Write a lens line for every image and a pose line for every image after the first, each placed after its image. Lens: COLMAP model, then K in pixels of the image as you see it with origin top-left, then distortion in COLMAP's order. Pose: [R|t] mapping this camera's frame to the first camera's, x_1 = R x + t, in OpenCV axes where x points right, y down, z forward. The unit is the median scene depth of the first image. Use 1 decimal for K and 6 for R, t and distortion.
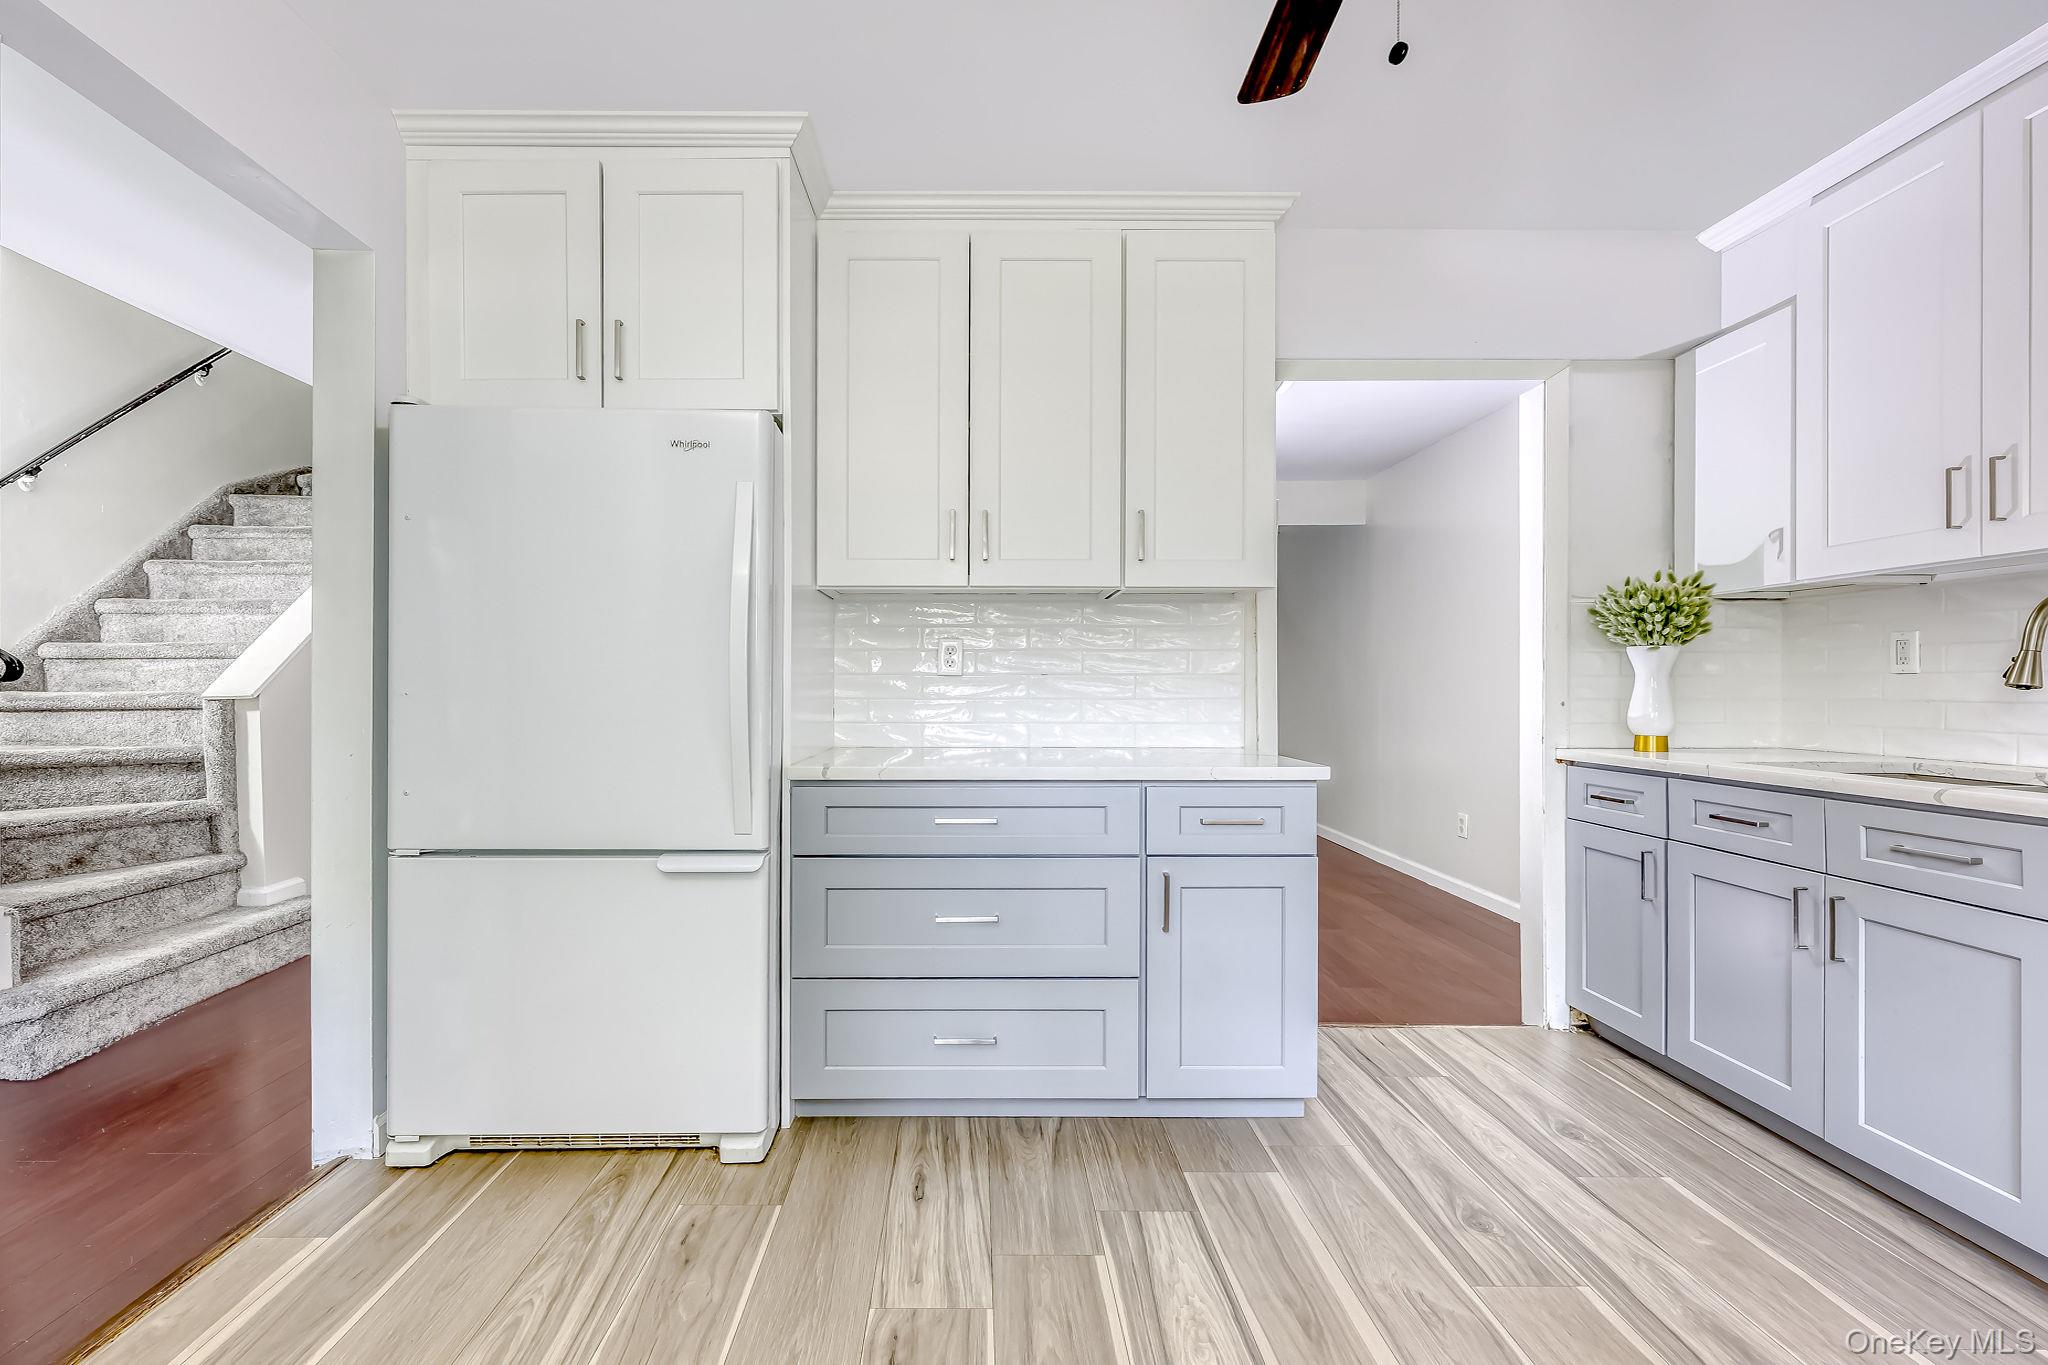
lens RADIAL K [[833.4, 0, 1044.6], [0, 833.4, 689.3], [0, 0, 1]] dist [0.000254, 0.000077]
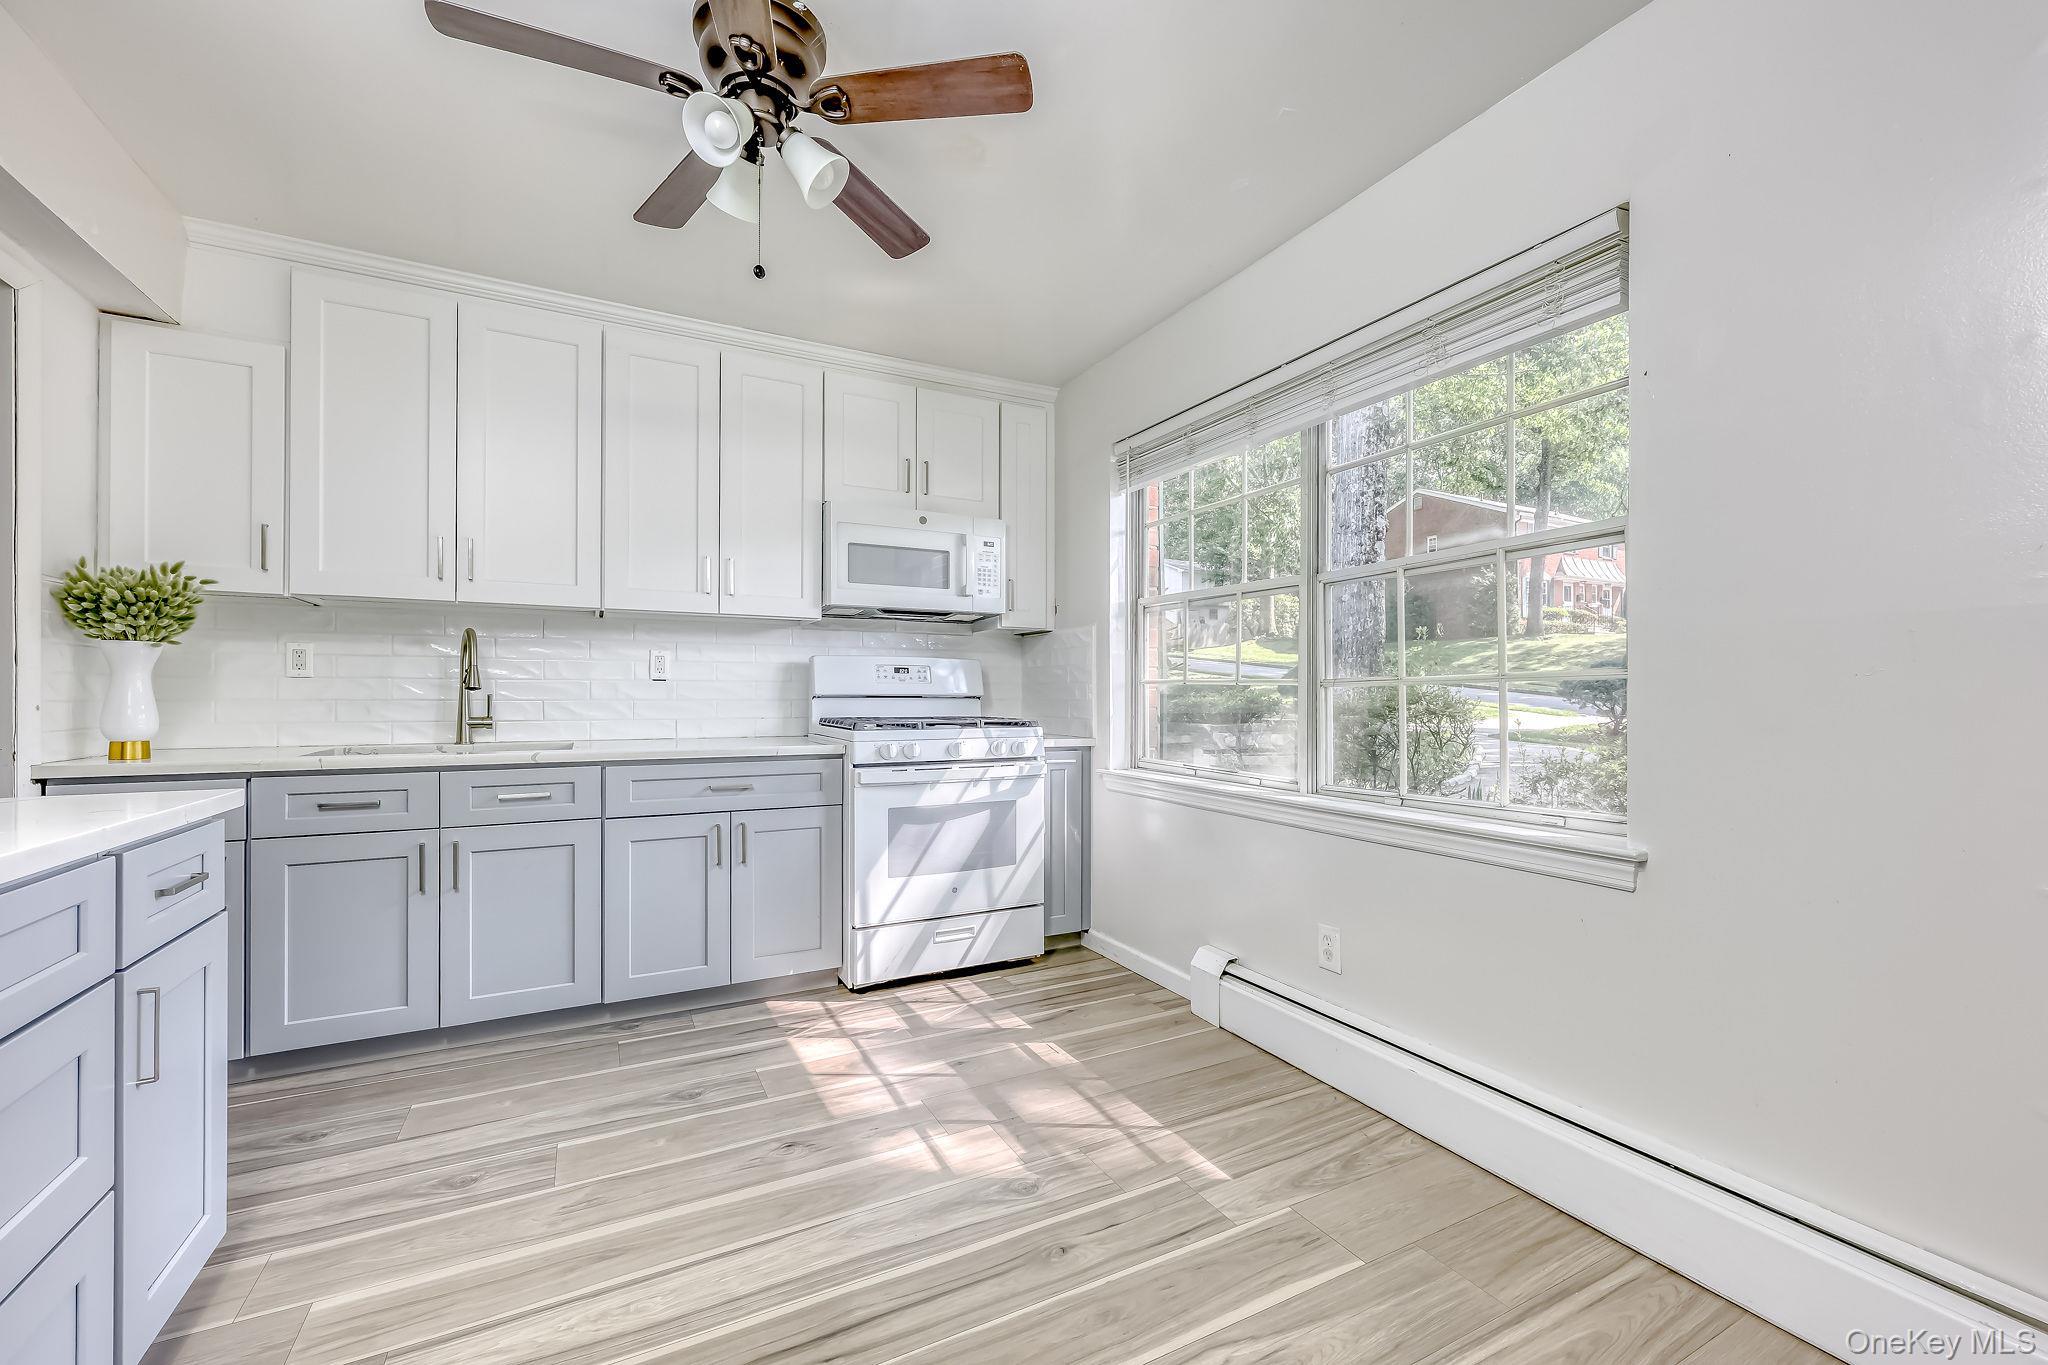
lens RADIAL K [[833.4, 0, 1035.5], [0, 833.4, 689.3], [0, 0, 1]] dist [0.000254, 0.000077]
pose [[-0.385341, 0.004582, 0.922763, -0.773098], [-0.002934, 0.999977, -0.006191, 0.004412], [-0.922770, -0.005093, -0.385318, 0.737107]]
